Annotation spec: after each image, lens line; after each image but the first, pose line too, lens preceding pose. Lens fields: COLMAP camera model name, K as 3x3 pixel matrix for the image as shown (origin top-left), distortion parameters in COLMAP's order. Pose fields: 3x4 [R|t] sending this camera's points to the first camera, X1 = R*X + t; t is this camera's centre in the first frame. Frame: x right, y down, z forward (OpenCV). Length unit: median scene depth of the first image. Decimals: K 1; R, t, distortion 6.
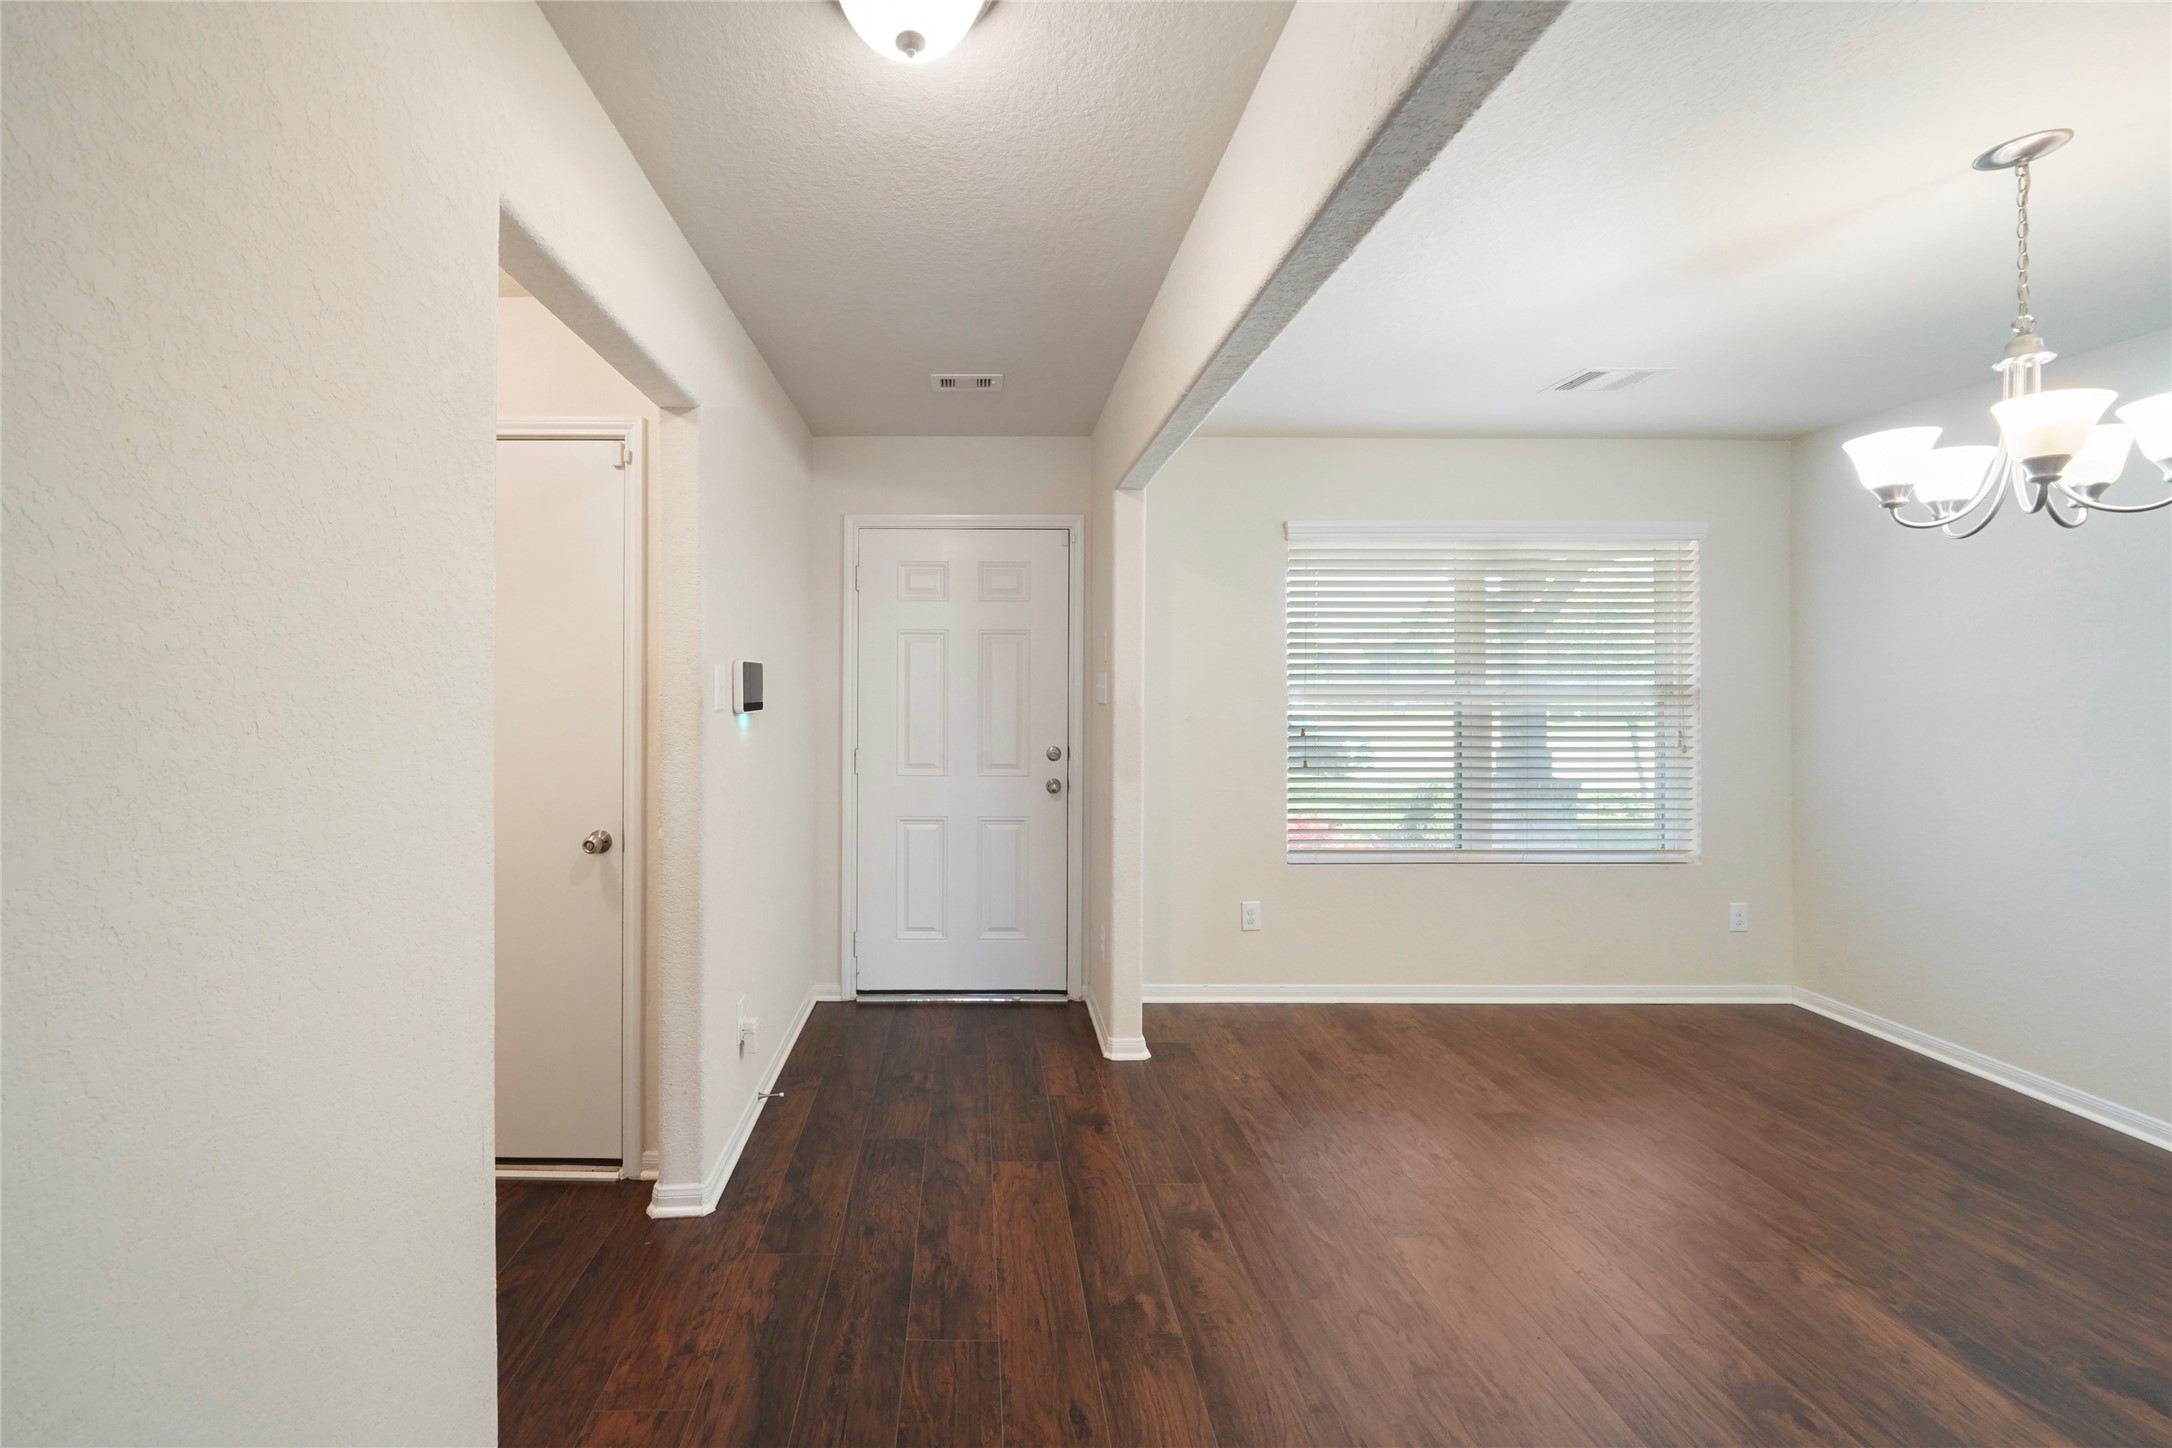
lens RADIAL K [[798.1, 0, 966.1], [0, 798.1, 695.4], [0, 0, 1]] dist [-0.013819, 0.001582]
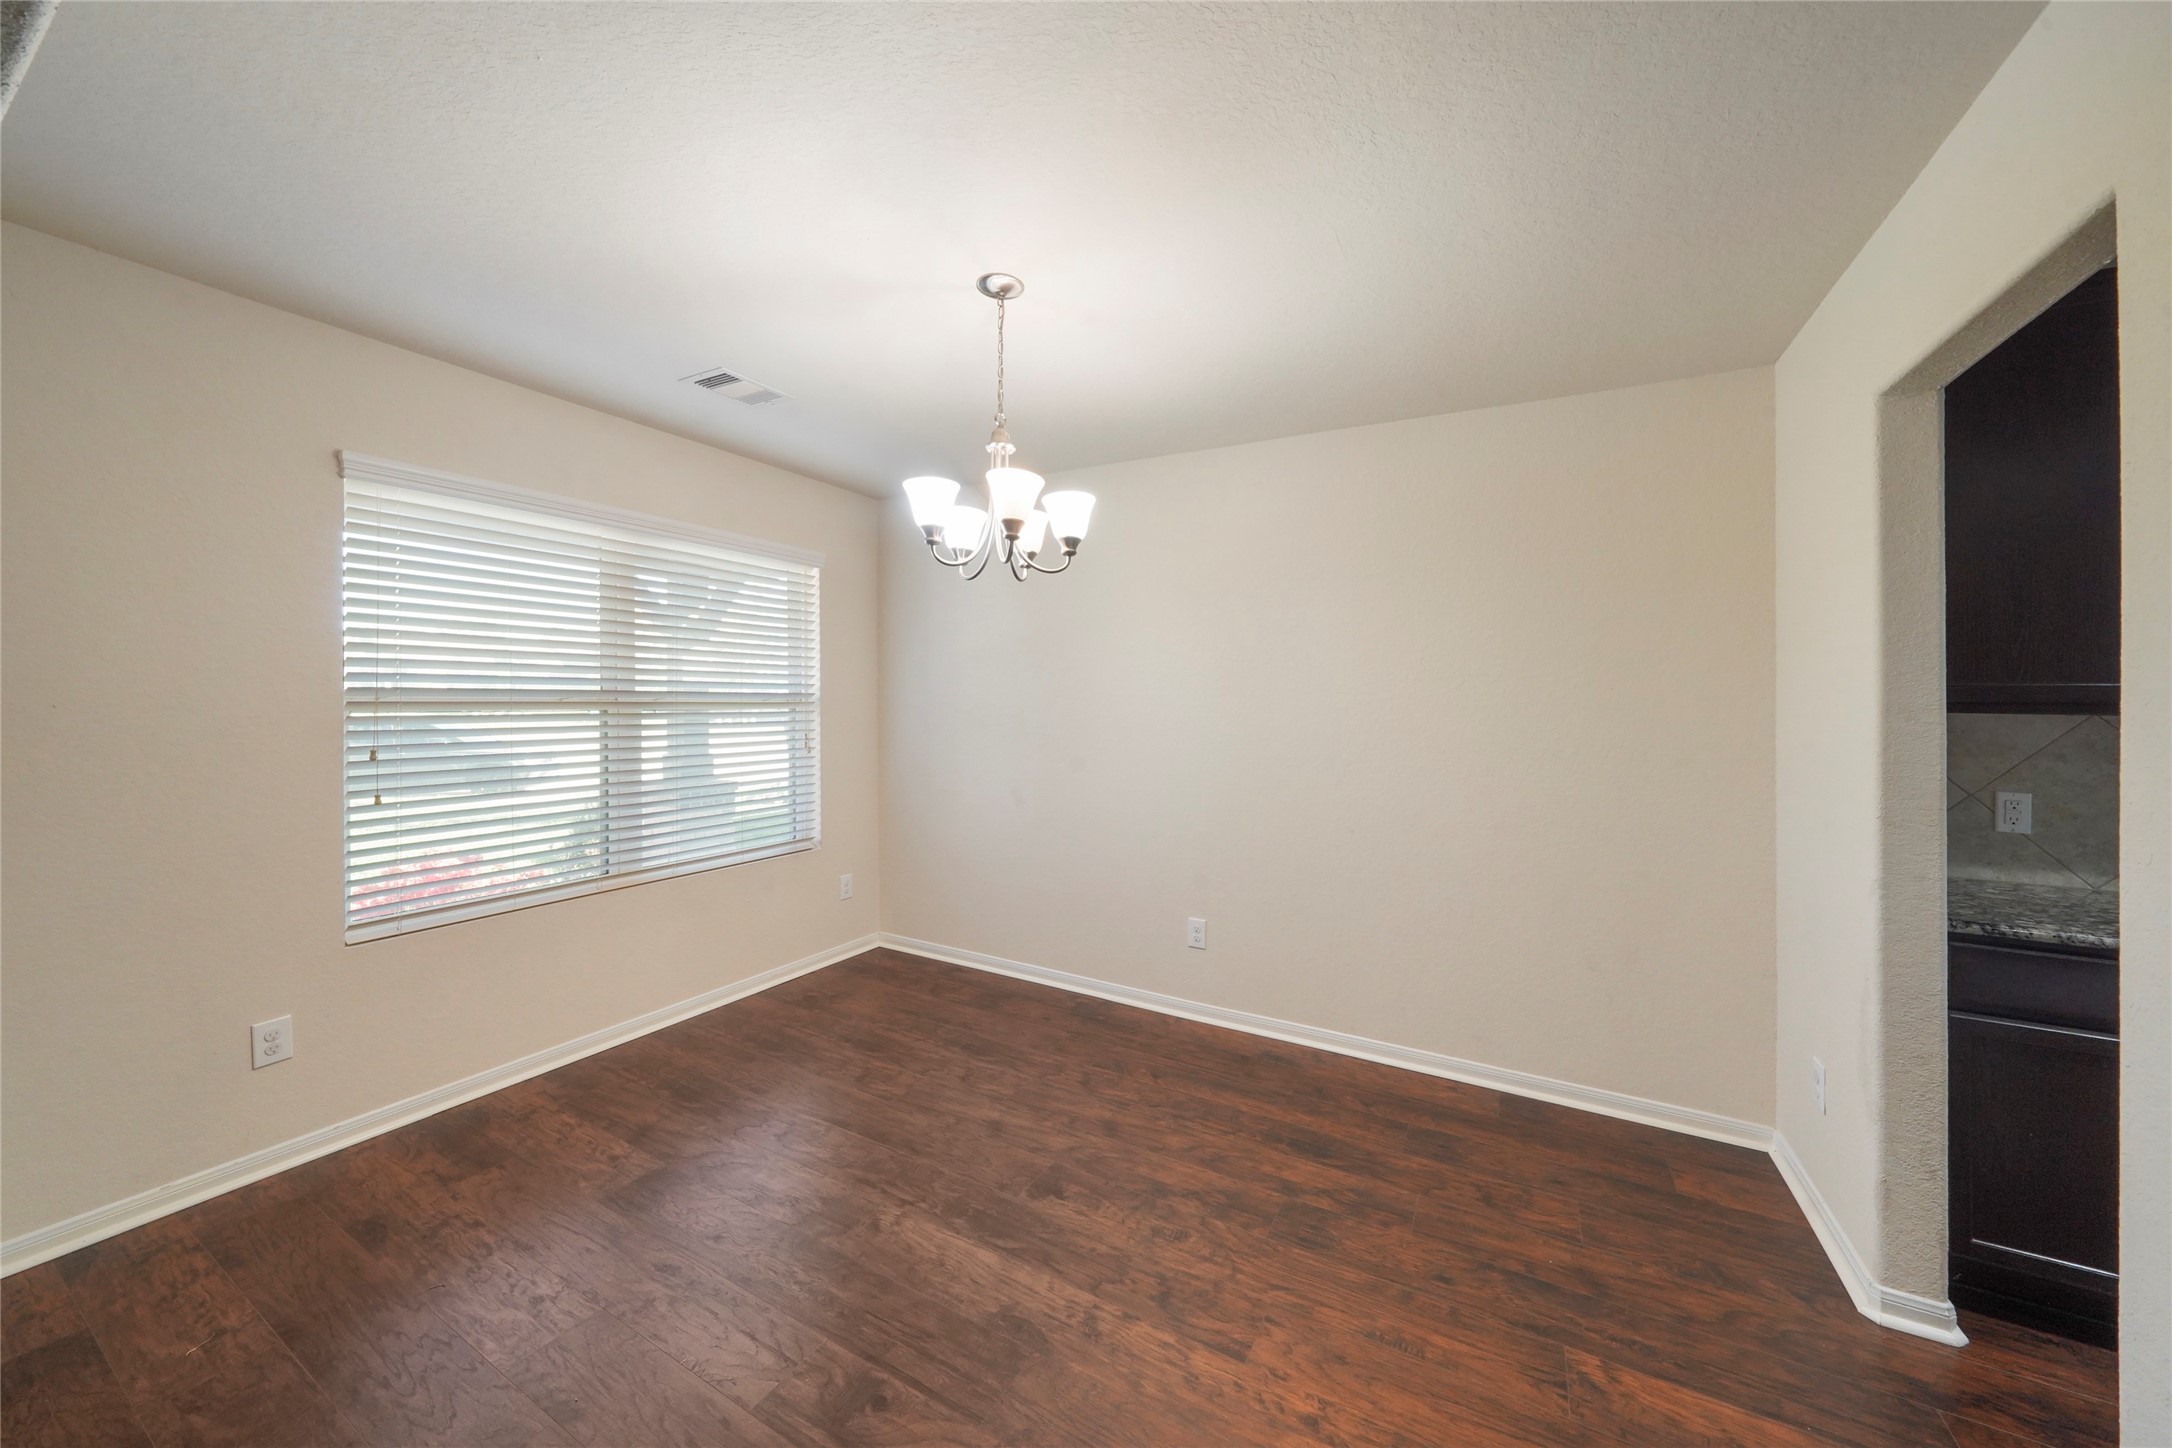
lens RADIAL K [[756.2, 0, 1077.9], [0, 756.2, 708.1], [0, 0, 1]] dist [-0.005835, 0.000069]
pose [[0.490816, -0.006845, 0.871236, 0.199060], [-0.001827, 0.999959, 0.008886, -0.003343], [-0.871261, -0.005953, 0.490783, 0.167875]]
